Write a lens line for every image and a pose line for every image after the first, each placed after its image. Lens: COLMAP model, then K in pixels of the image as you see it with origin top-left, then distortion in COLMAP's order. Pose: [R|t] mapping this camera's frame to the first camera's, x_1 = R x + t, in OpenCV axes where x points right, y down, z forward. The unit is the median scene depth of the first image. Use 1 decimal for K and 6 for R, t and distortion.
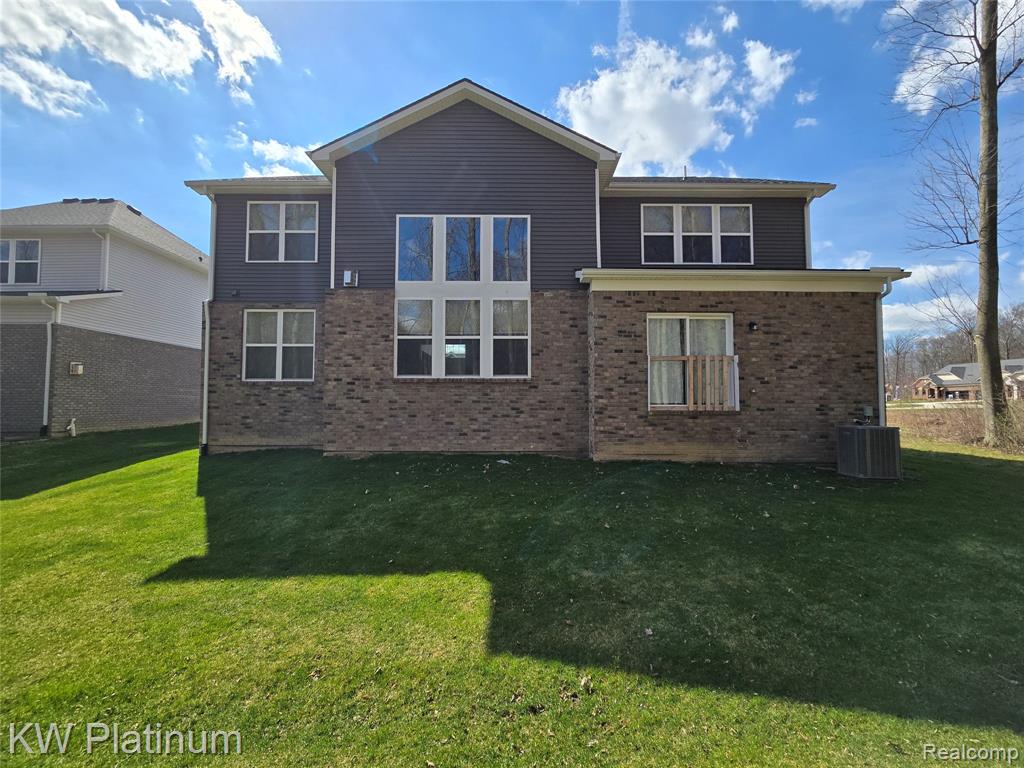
lens RADIAL K [[377.3, 0, 512.0], [0, 377.3, 384.0], [0, 0, 1]] dist [0.009252, 0.000081]
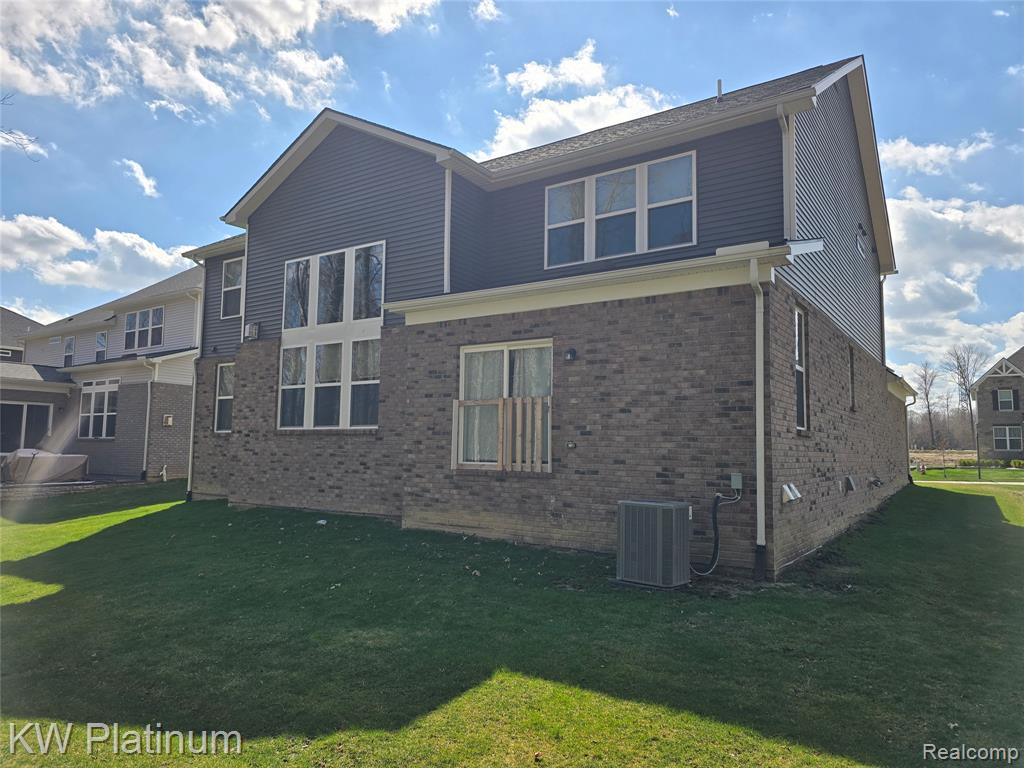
lens RADIAL K [[677.4, 0, 512.0], [0, 677.4, 384.0], [0, 0, 1]] dist [0.114386, -0.132727]
pose [[0.817785, -0.044455, -0.573805, 1.266154], [0.013933, 0.998249, -0.057480, -0.024616], [0.575355, 0.039011, 0.816973, -0.106852]]
